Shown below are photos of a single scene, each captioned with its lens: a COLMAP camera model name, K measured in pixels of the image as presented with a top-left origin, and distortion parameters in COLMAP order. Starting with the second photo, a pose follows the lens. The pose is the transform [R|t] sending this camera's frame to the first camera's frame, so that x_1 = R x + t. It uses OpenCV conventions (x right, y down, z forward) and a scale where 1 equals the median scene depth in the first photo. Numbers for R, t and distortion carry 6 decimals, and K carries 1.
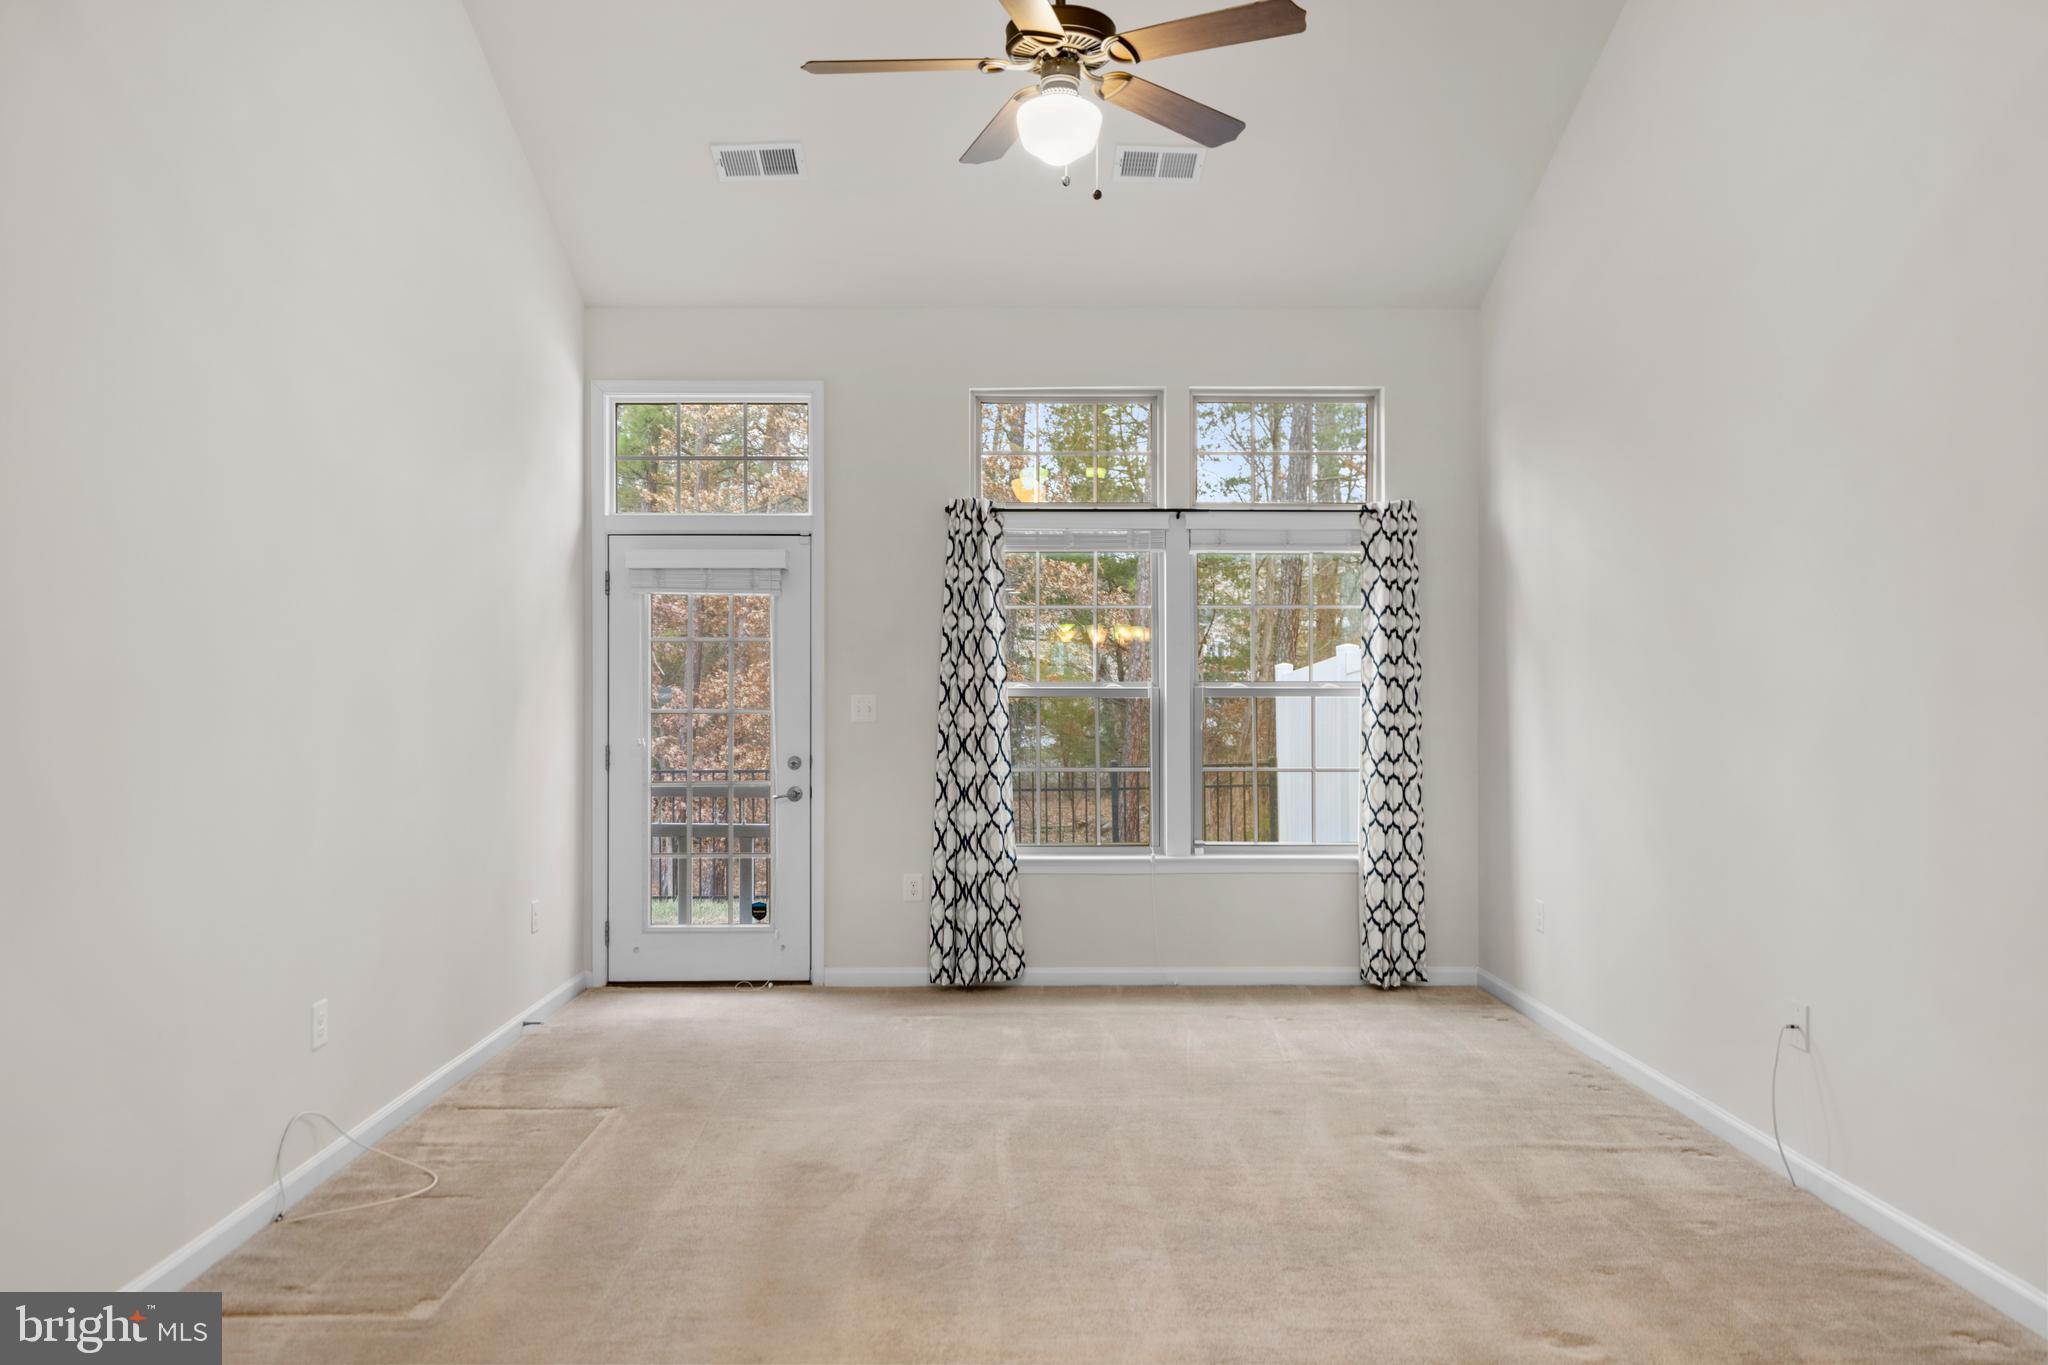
lens RADIAL K [[1424.2, 0, 1021.4], [0, 1424.2, 690.2], [0, 0, 1]] dist [0.010376, 0.001149]
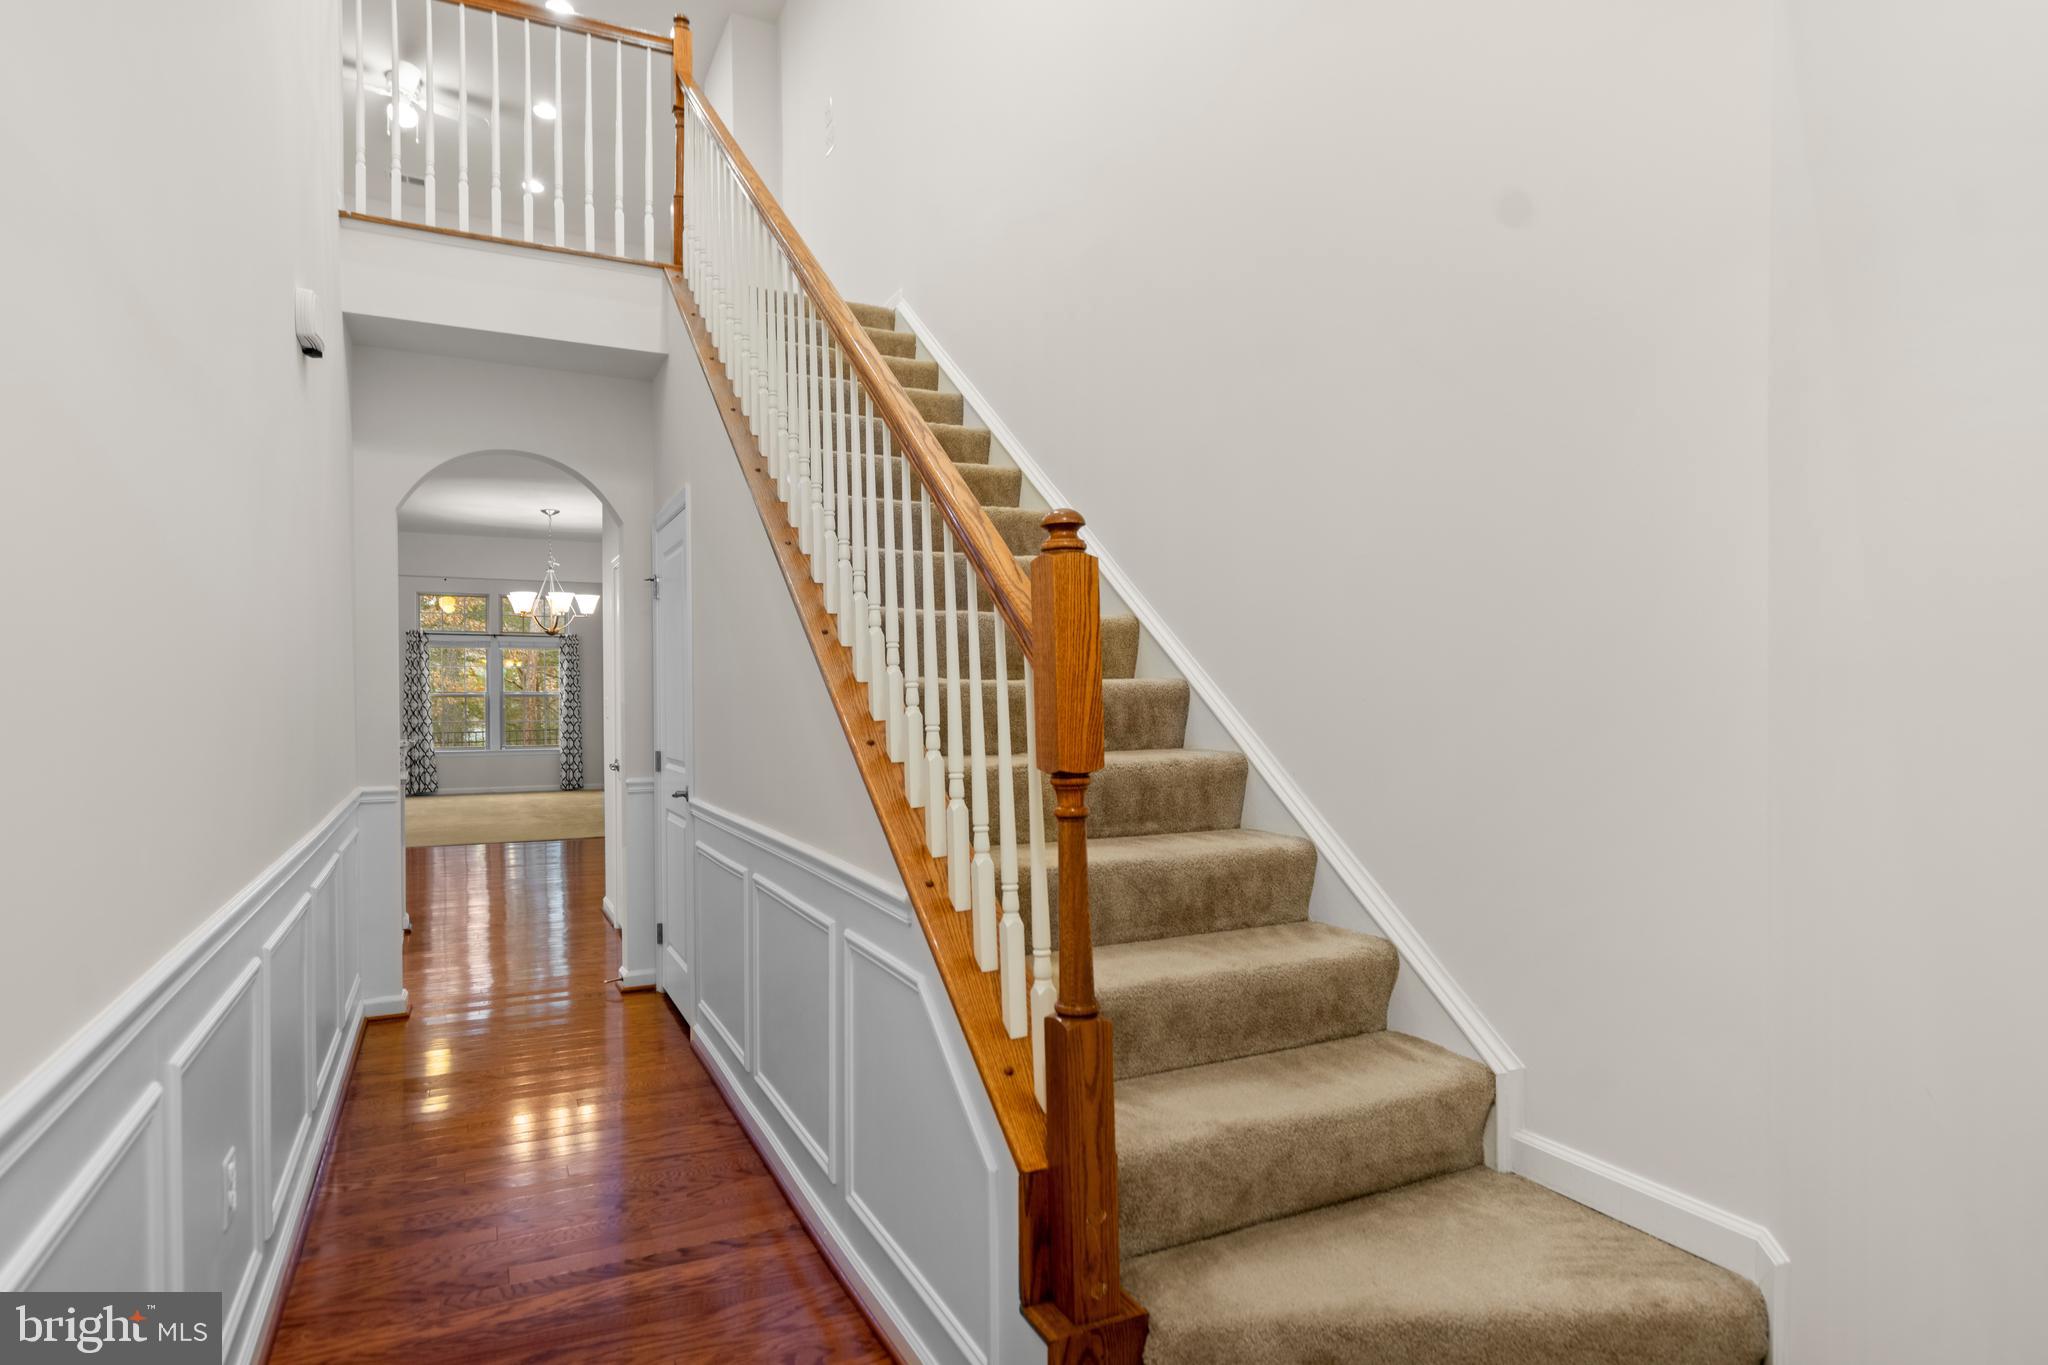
lens RADIAL K [[1134.7, 0, 1036.2], [0, 1134.7, 710.9], [0, 0, 1]] dist [0.002394, 0.000185]
pose [[0.891104, -0.004997, 0.453772, 0.041415], [-0.004211, 0.999805, 0.019278, -0.017227], [-0.453780, -0.019090, 0.890909, -1.694552]]
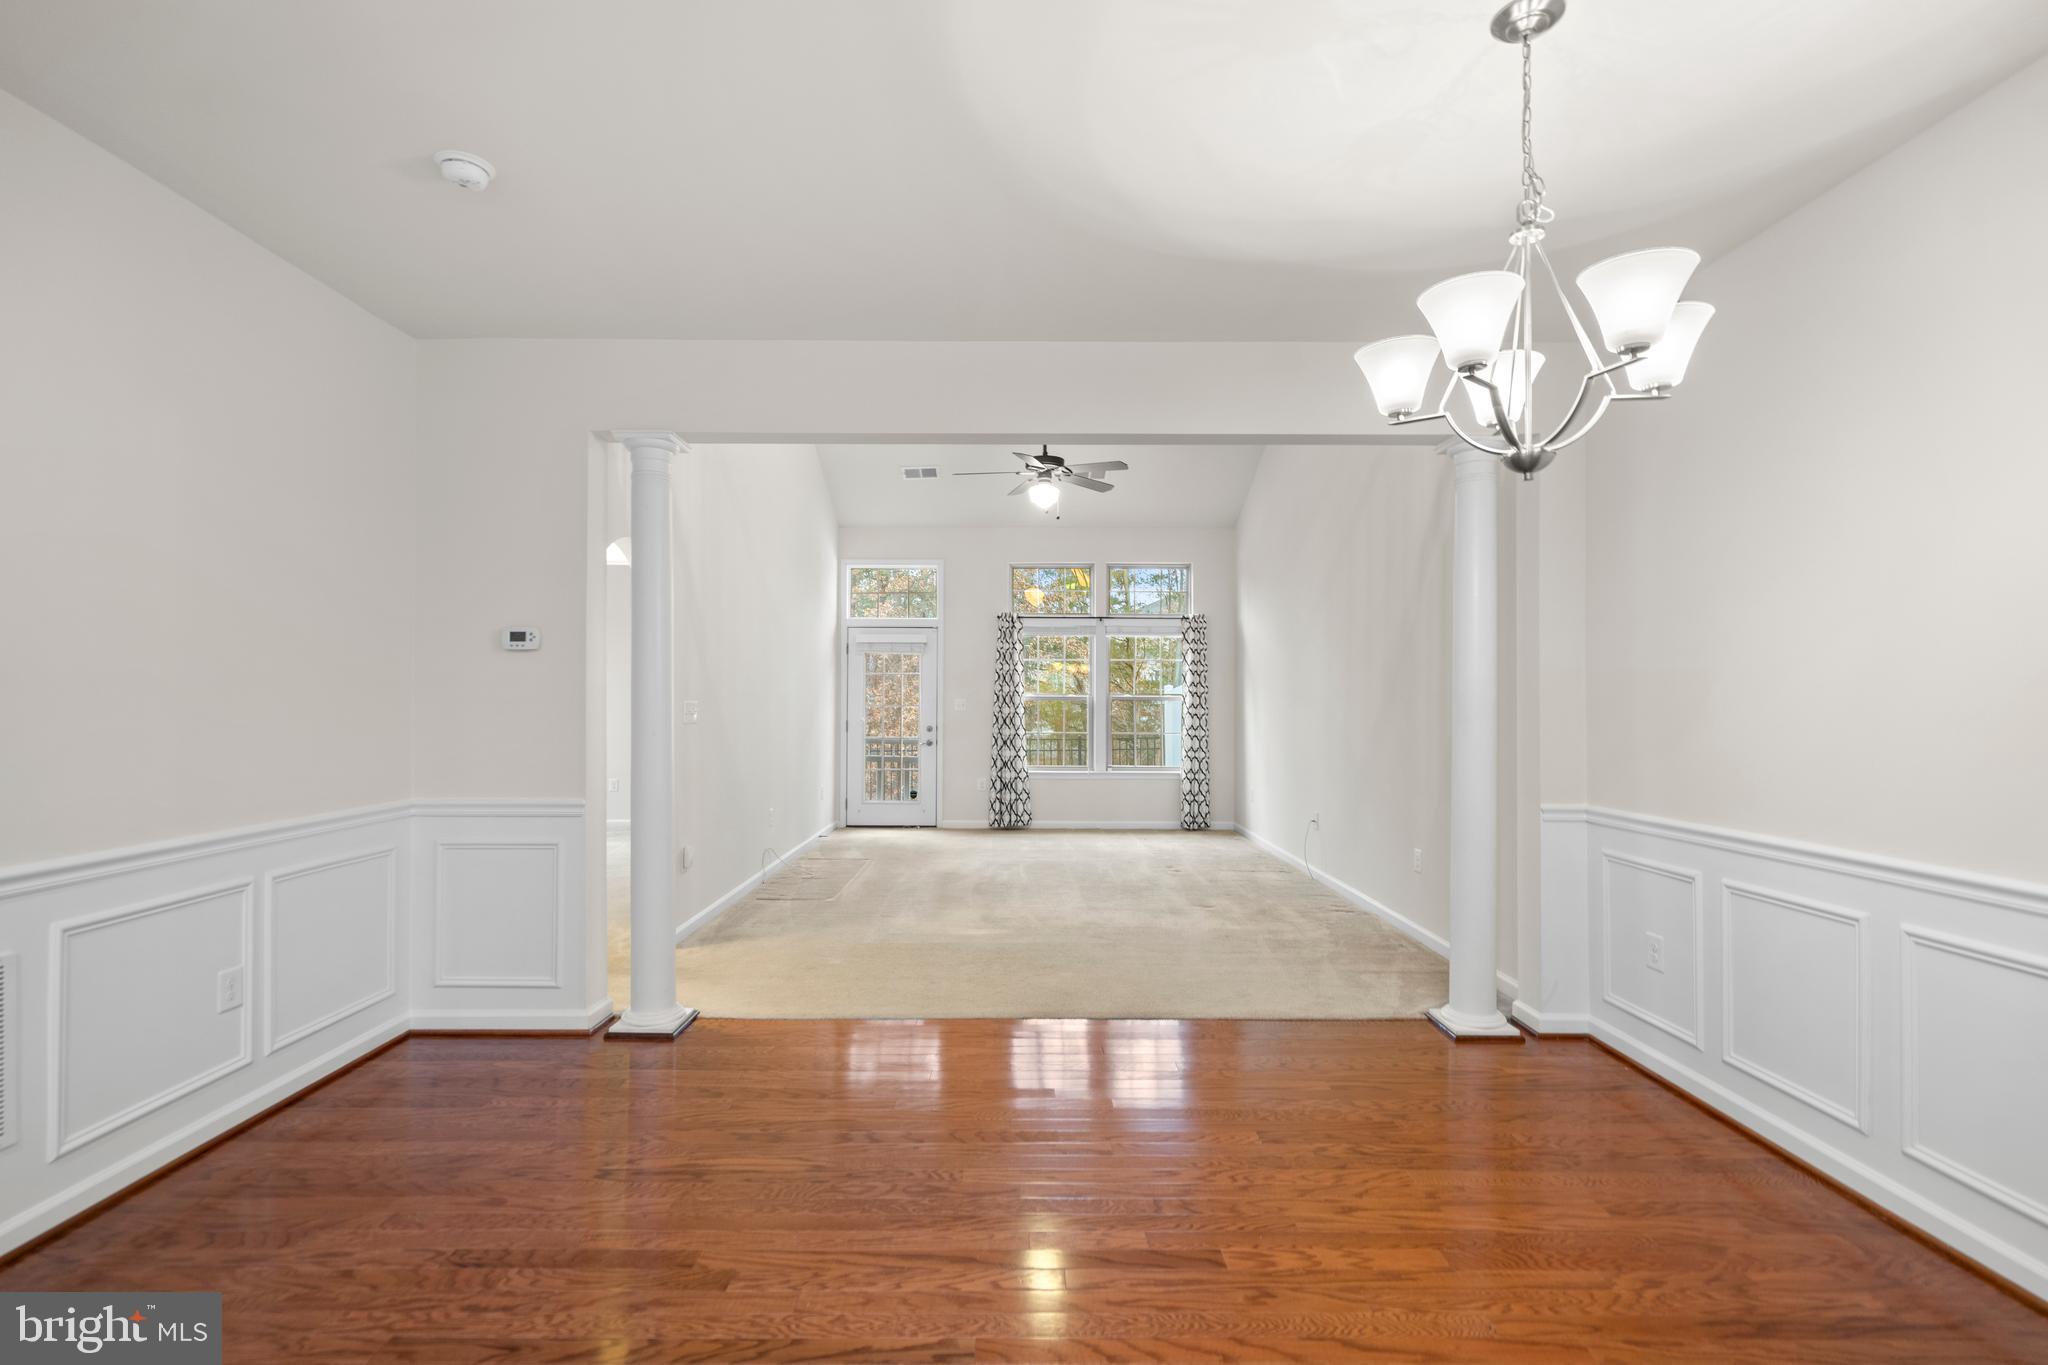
lens RADIAL K [[928.4, 0, 1021.5], [0, 928.4, 694.6], [0, 0, 1]] dist [-0.000012, 0.000106]
pose [[0.999920, 0.005255, -0.011548, 0.002567], [-0.005326, 0.999967, -0.006152, 0.005226], [0.011515, 0.006213, 0.999914, -0.475609]]
